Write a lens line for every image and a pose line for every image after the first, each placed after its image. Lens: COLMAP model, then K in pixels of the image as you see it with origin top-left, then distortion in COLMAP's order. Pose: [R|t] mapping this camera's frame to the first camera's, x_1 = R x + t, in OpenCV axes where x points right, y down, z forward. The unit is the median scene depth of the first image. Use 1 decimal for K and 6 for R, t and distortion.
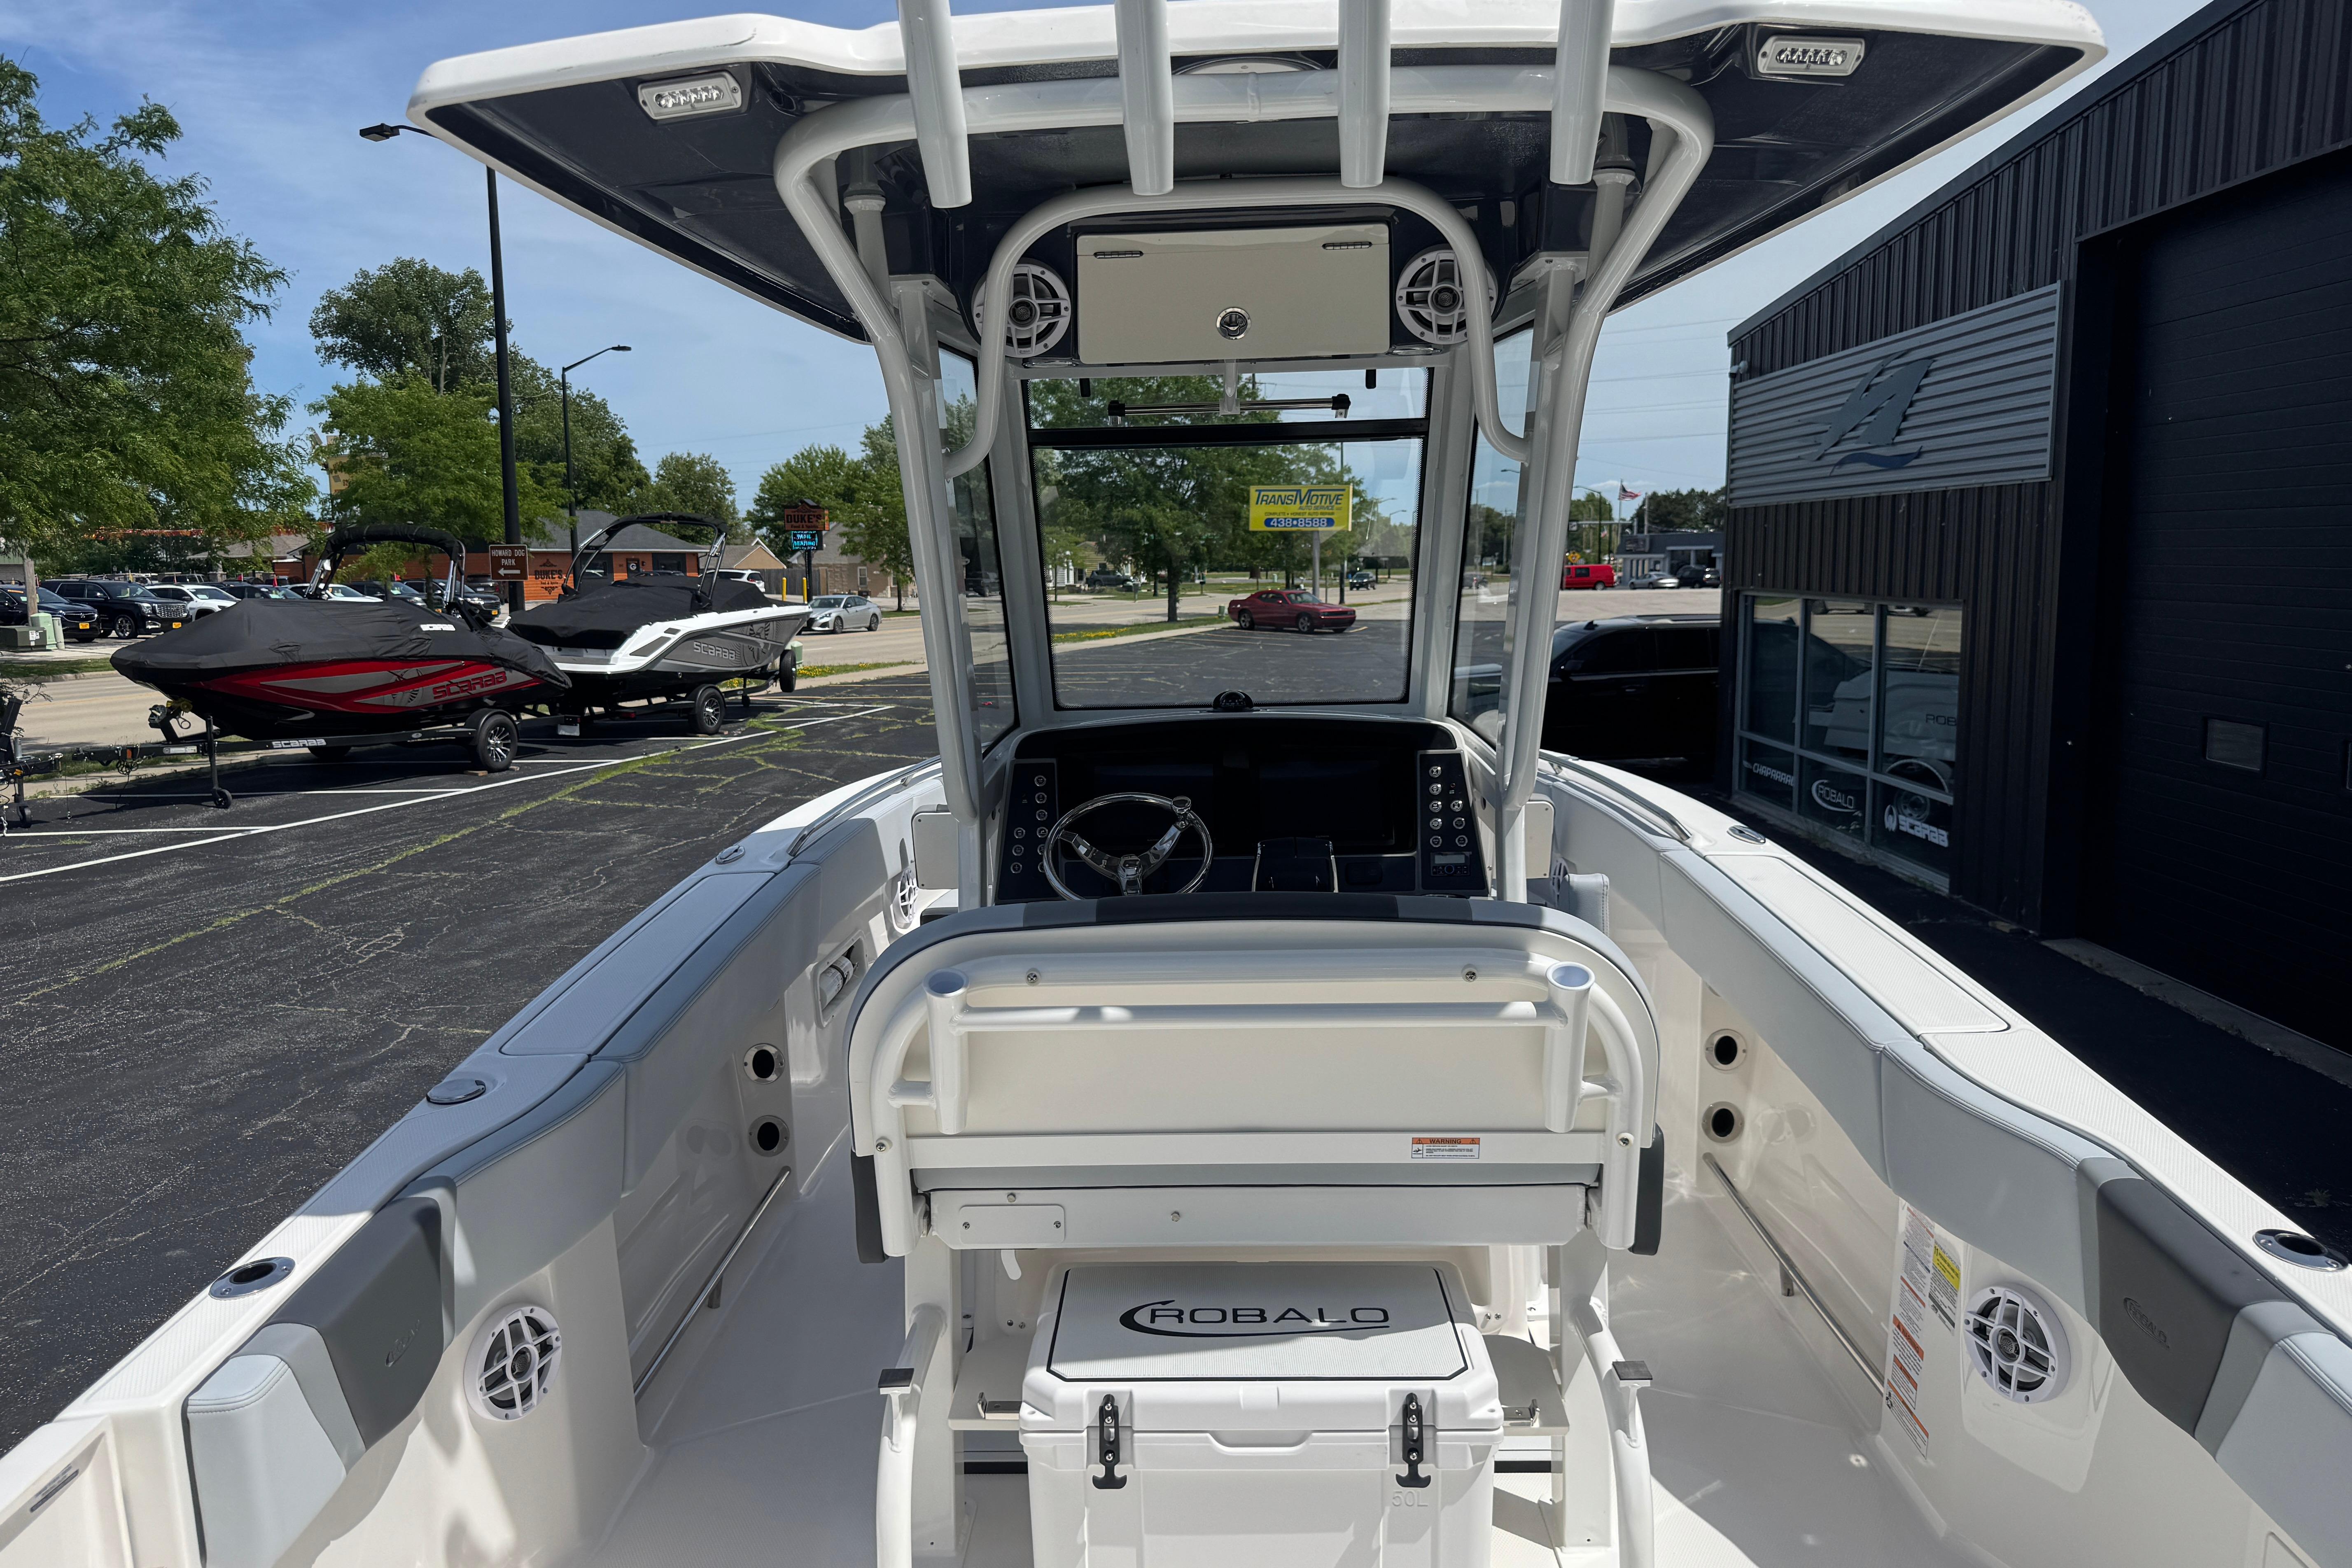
lens RADIAL K [[1647.8, 0, 1176.0], [0, 1647.8, 784.0], [0, 0, 1]] dist [0.124645, -0.251890]
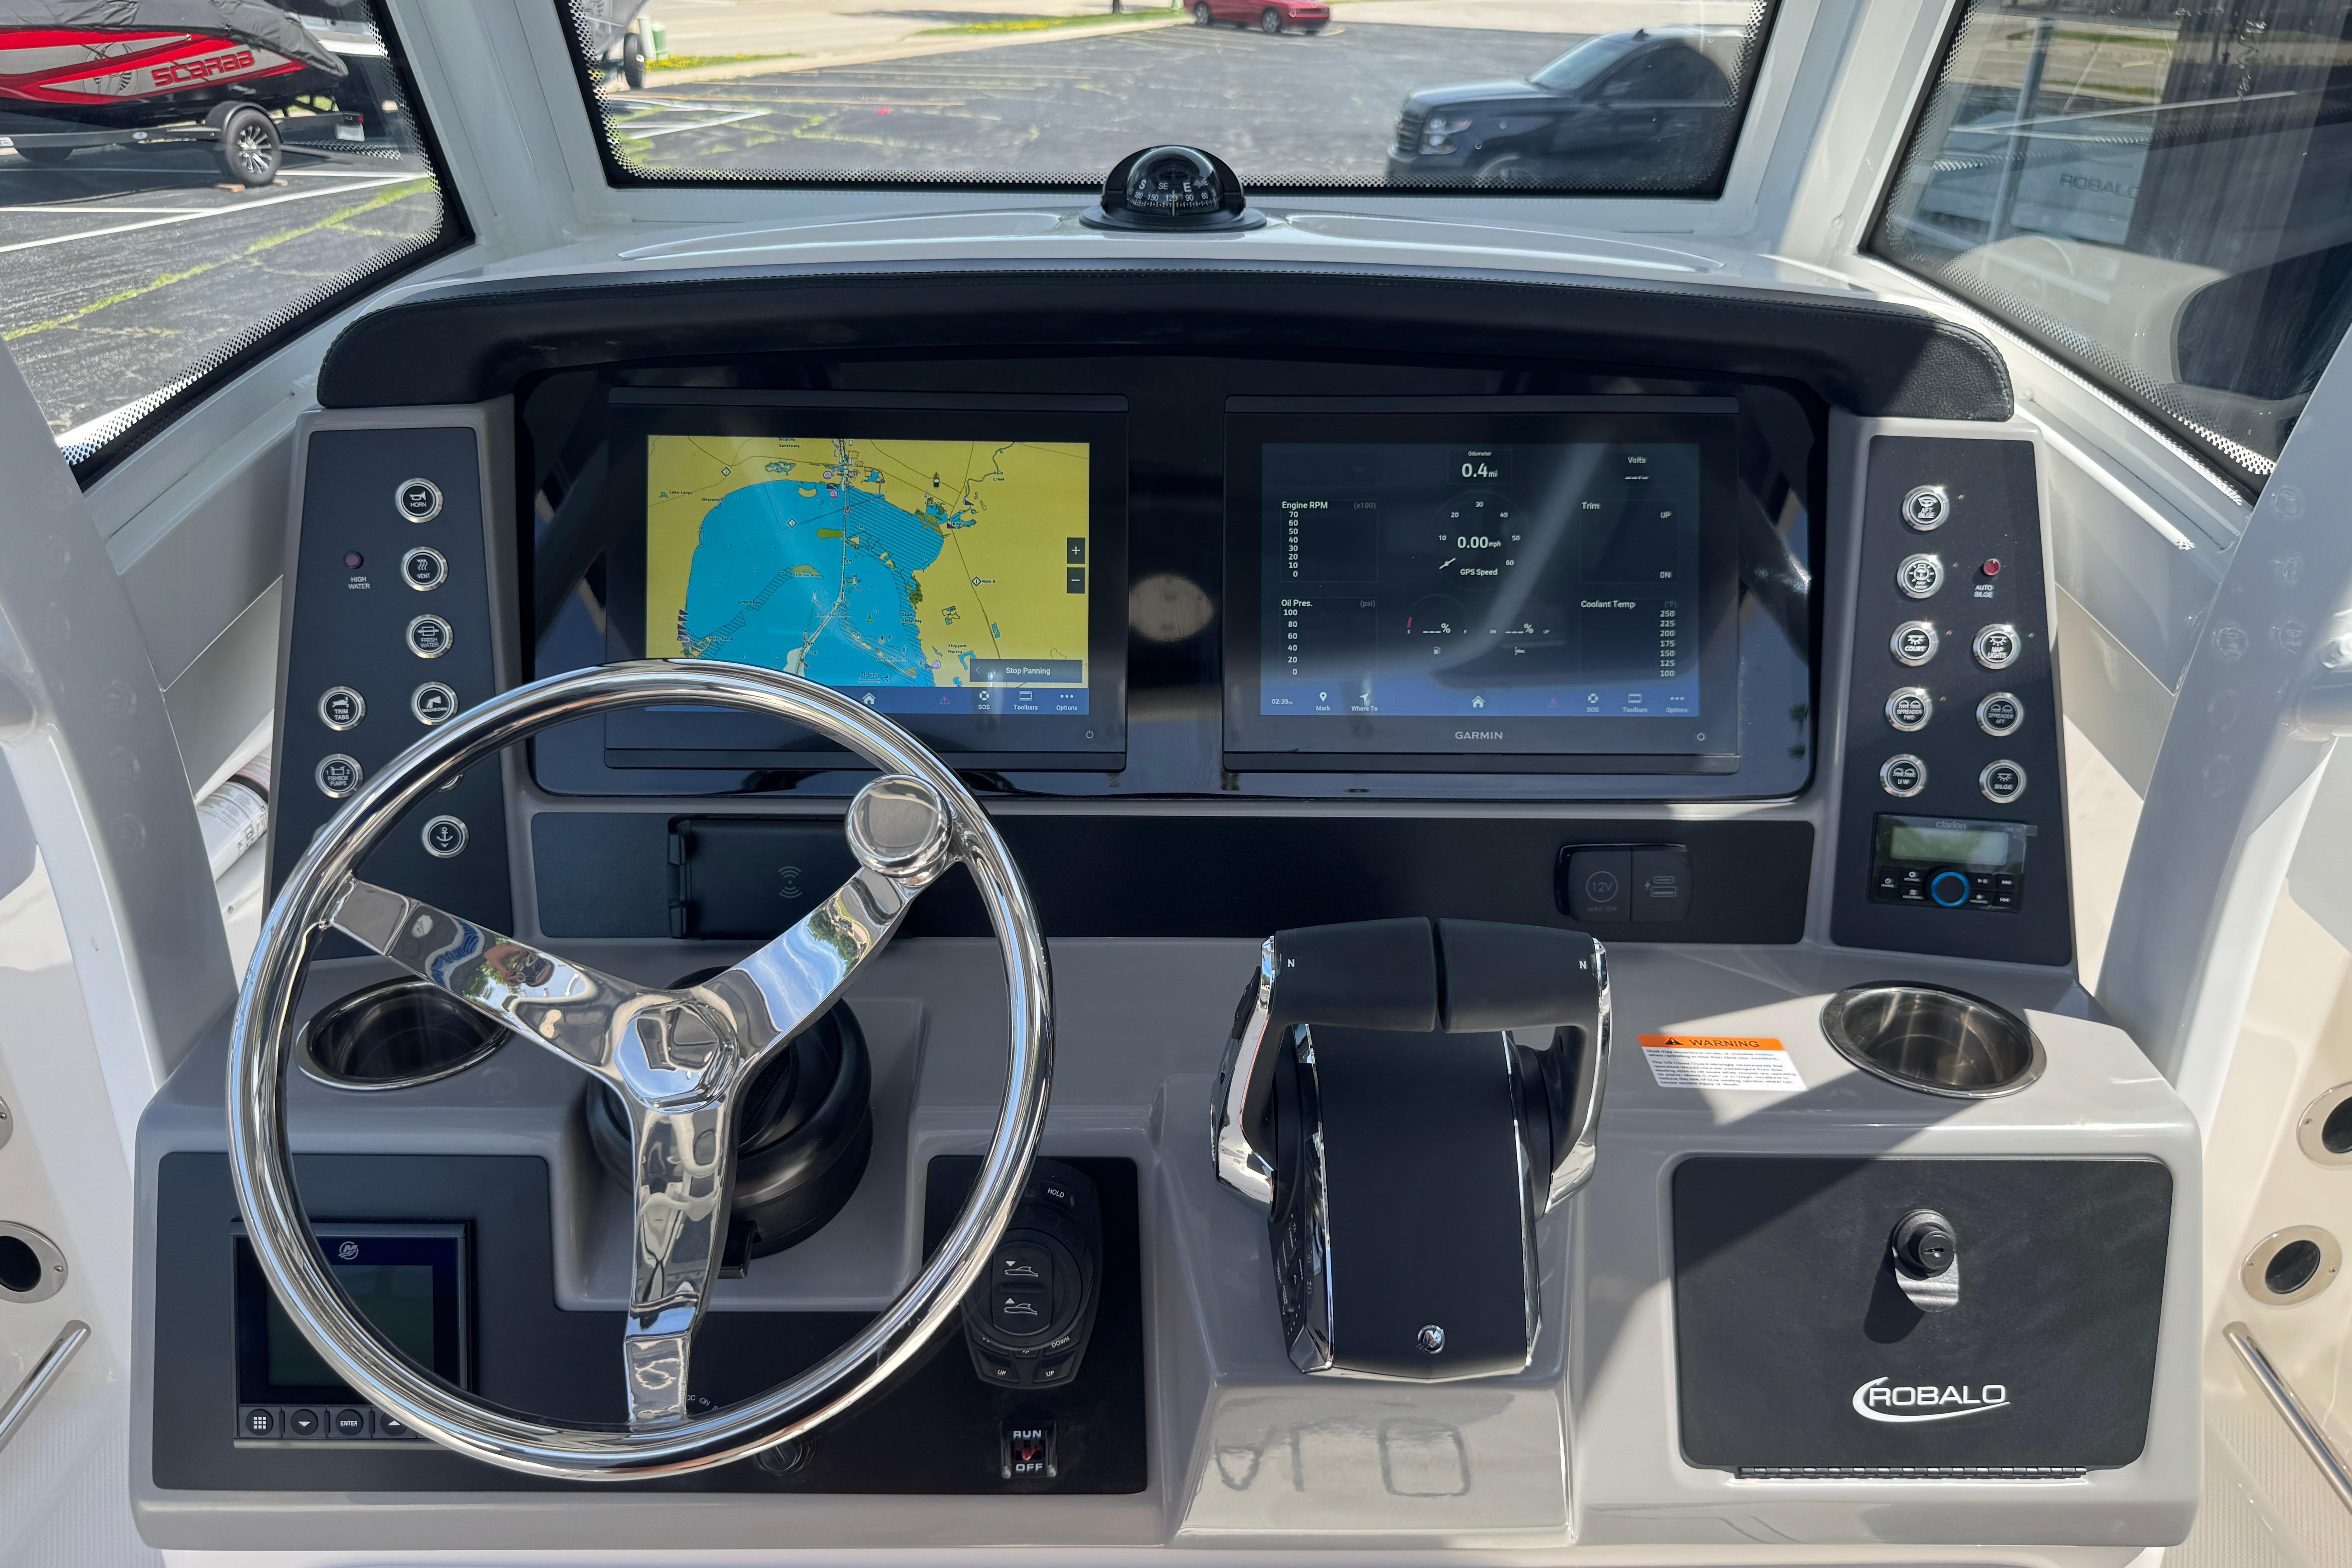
lens RADIAL K [[1682.6, 0, 1176.0], [0, 1682.6, 784.0], [0, 0, 1]] dist [-0.007827, -0.002808]
pose [[0.999061, 0.018432, 0.039201, 0.005177], [-0.030124, 0.945940, 0.322938, -0.009301], [-0.031129, -0.323816, 0.945608, 0.139853]]
